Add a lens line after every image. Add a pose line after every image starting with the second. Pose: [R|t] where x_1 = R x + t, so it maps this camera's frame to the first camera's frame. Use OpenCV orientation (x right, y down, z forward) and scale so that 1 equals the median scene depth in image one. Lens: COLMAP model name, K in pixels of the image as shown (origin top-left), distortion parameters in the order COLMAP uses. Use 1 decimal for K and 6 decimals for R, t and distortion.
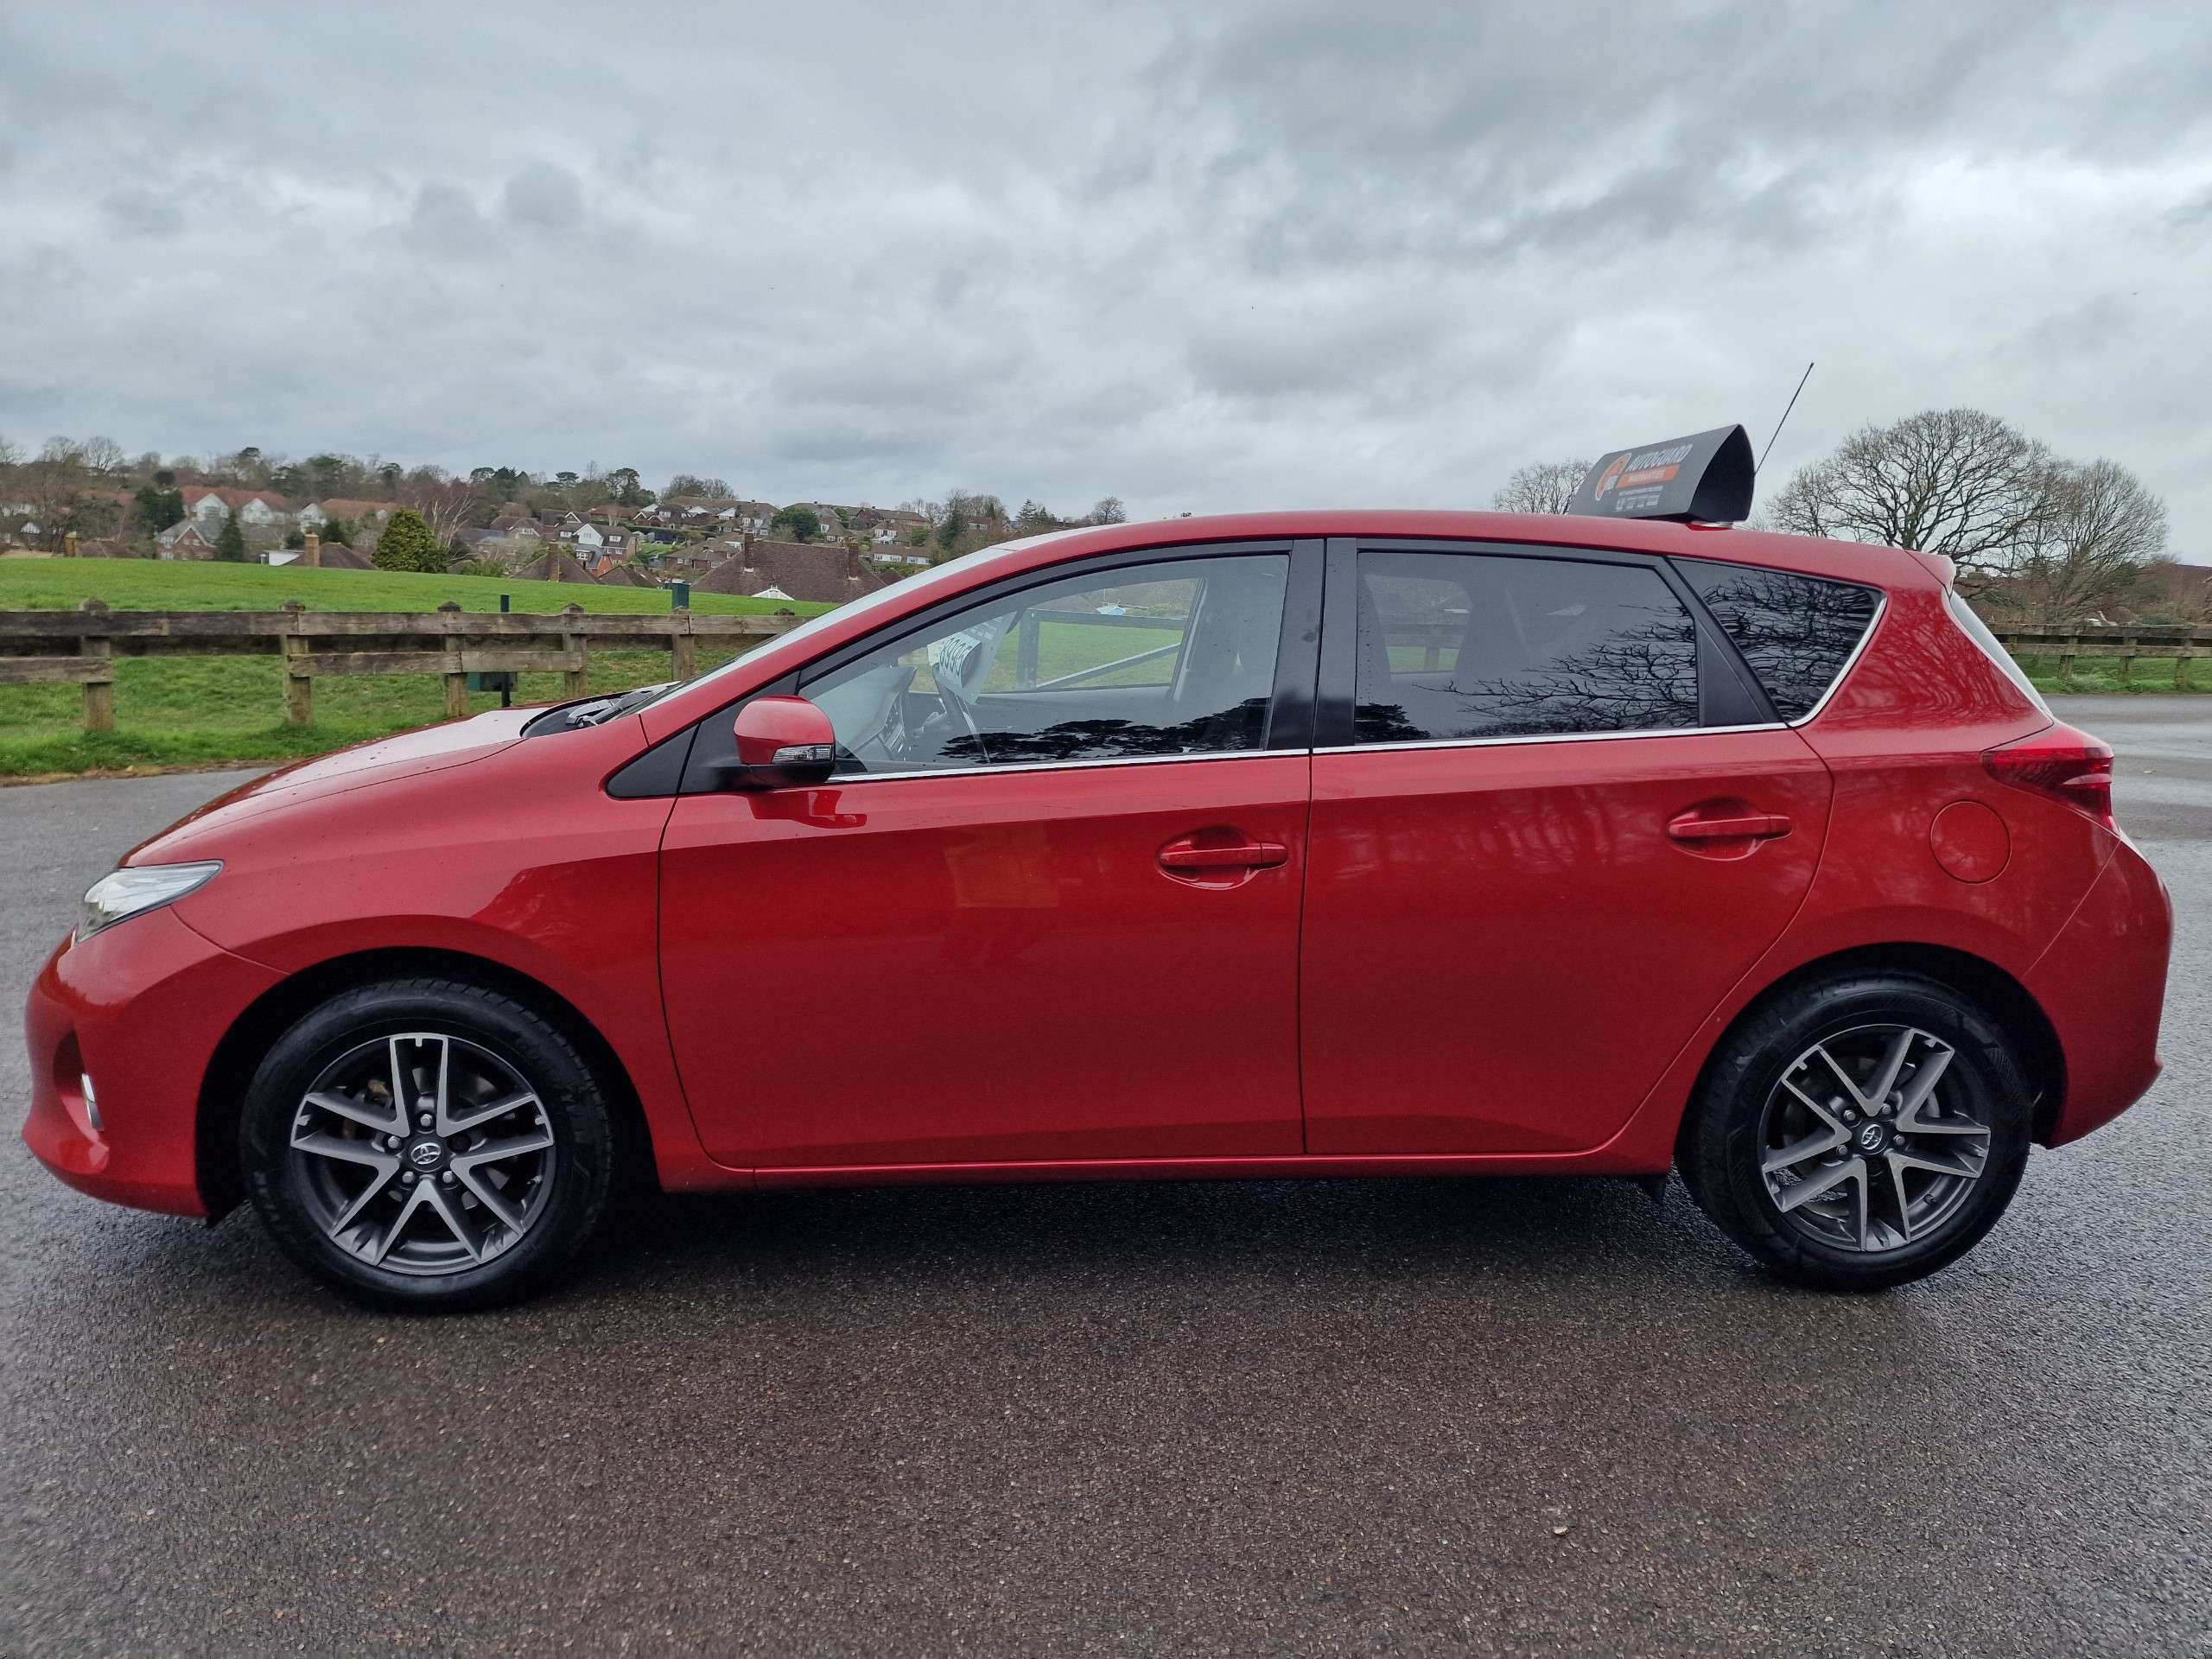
lens RADIAL K [[1560.7, 0, 1106.0], [0, 1560.7, 829.5], [0, 0, 1]] dist [0.053511, -0.056524]
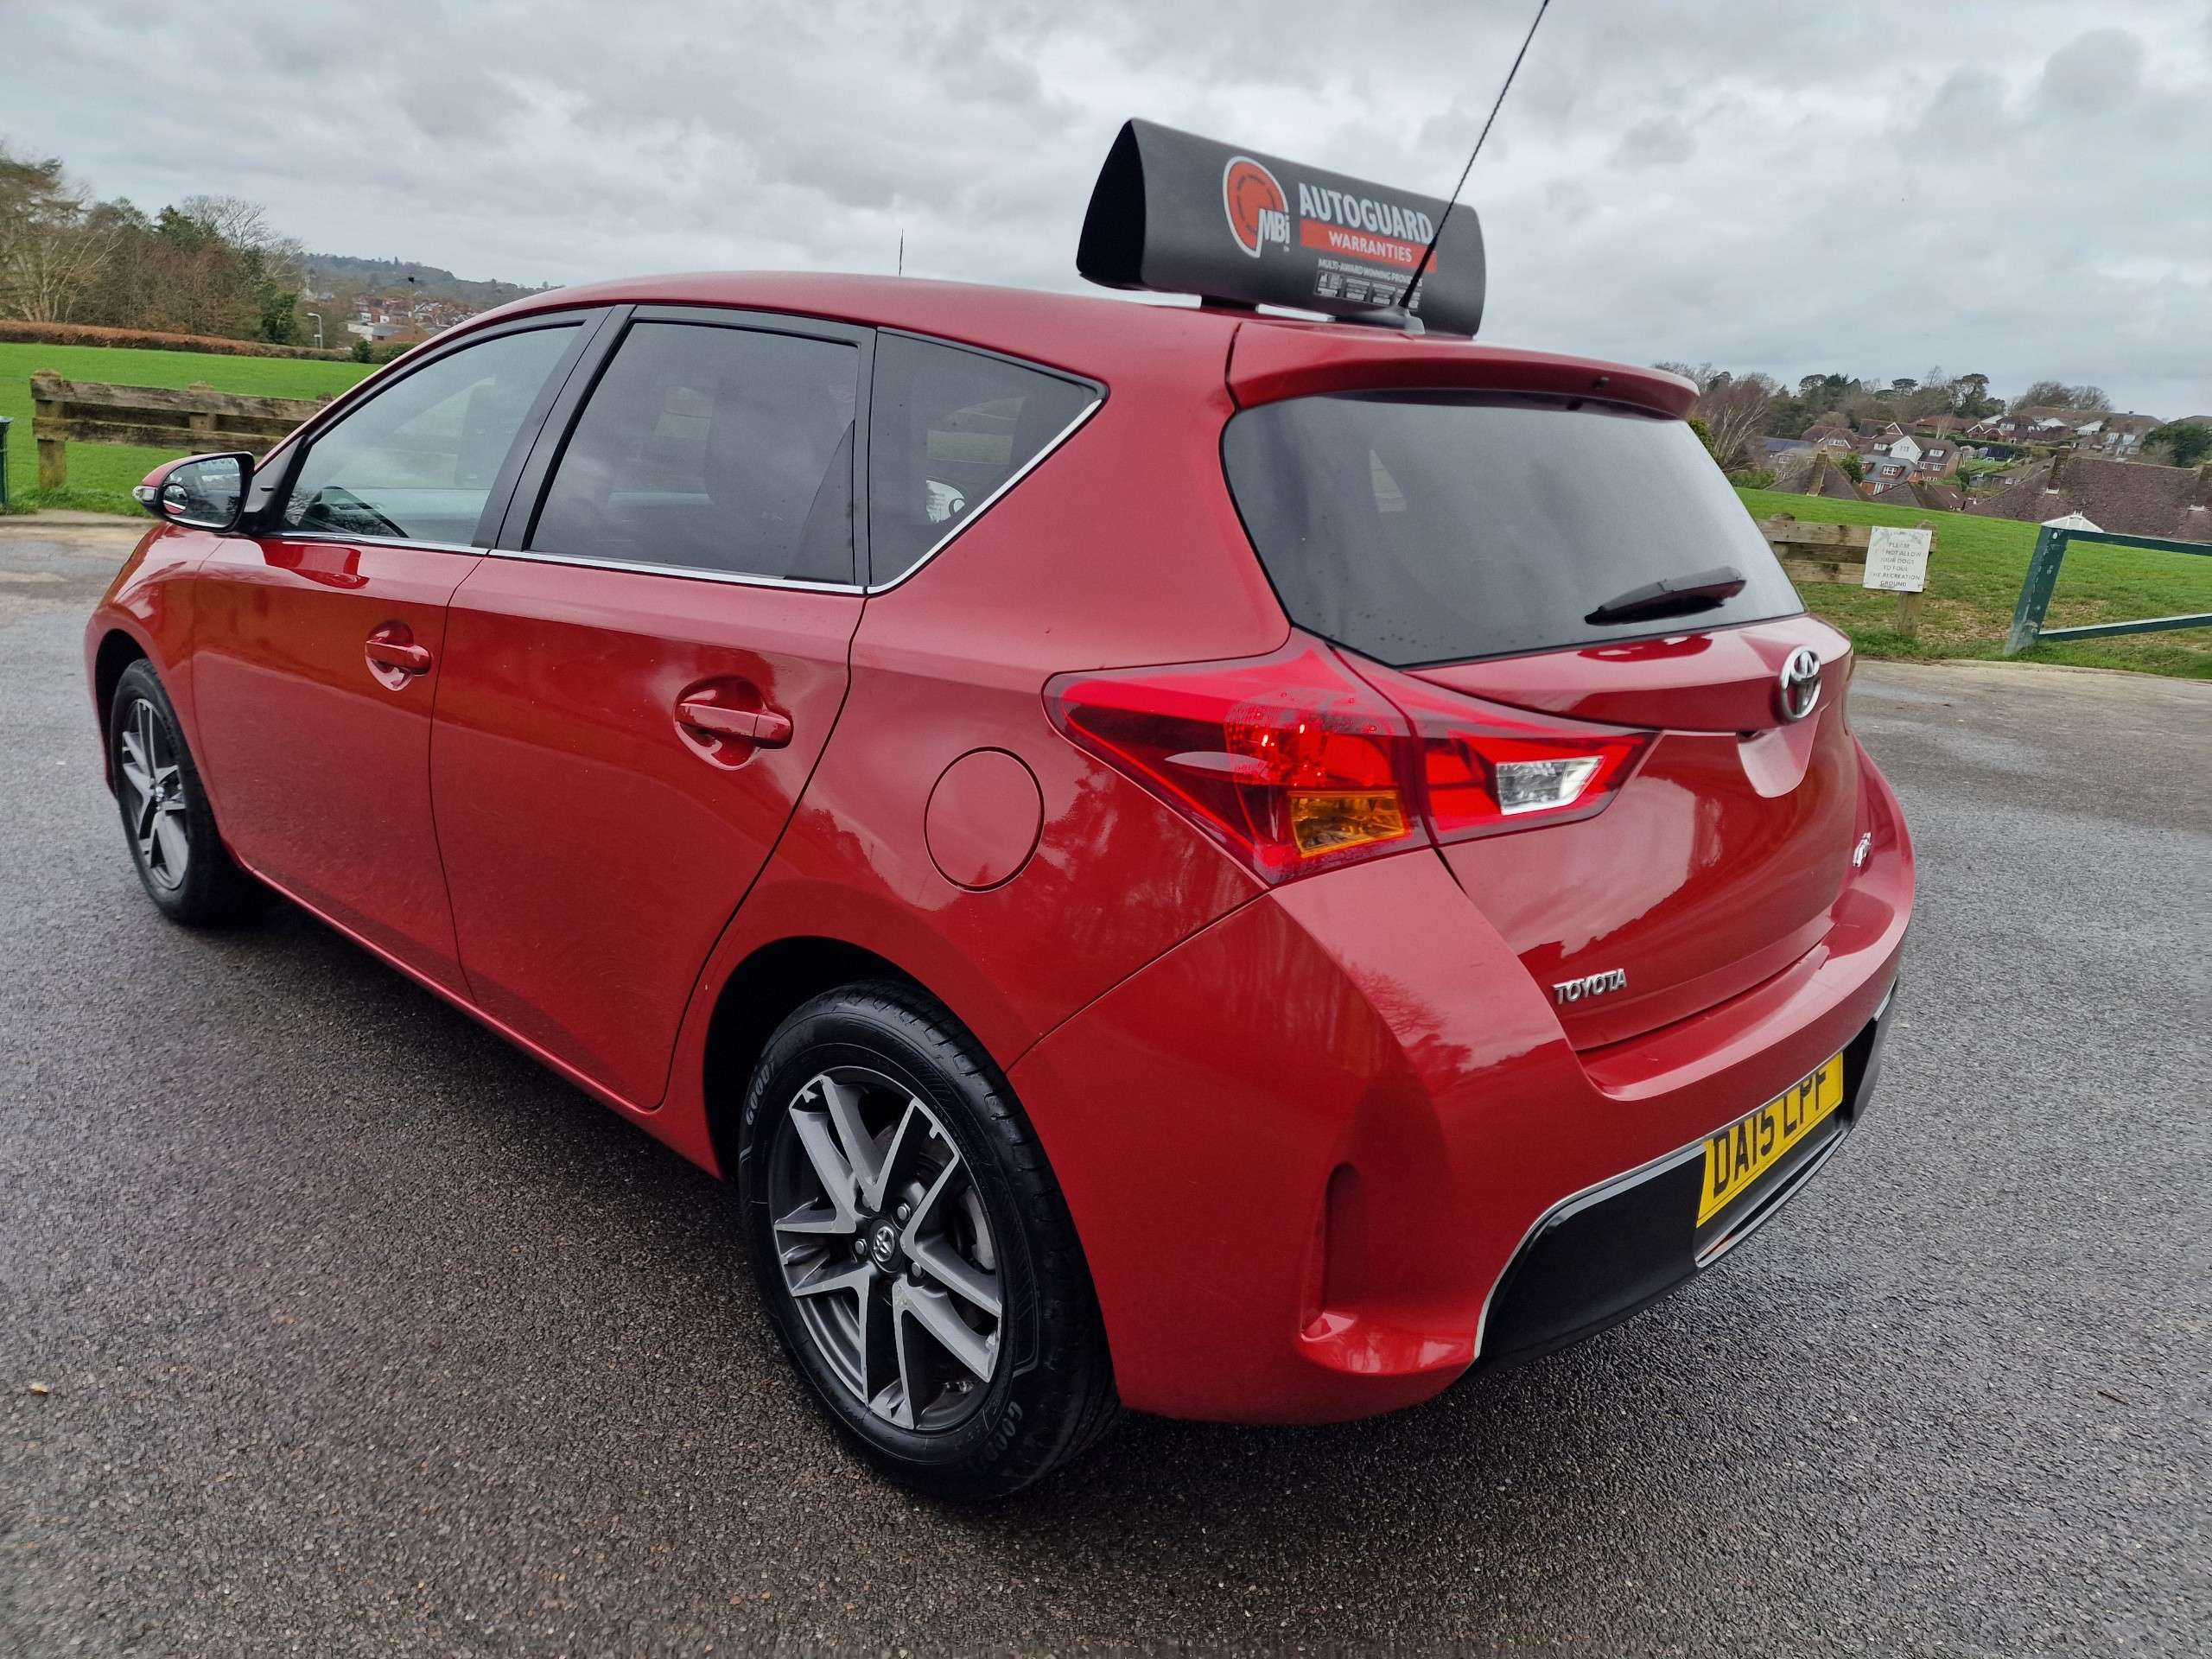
lens RADIAL K [[1560.7, 0, 1106.0], [0, 1560.7, 829.5], [0, 0, 1]] dist [0.053511, -0.056524]
pose [[0.638944, 0.209647, -0.740134, 0.093765], [-0.174982, 0.976534, 0.125549, -0.006126], [0.749087, 0.049291, 0.660635, 0.061935]]
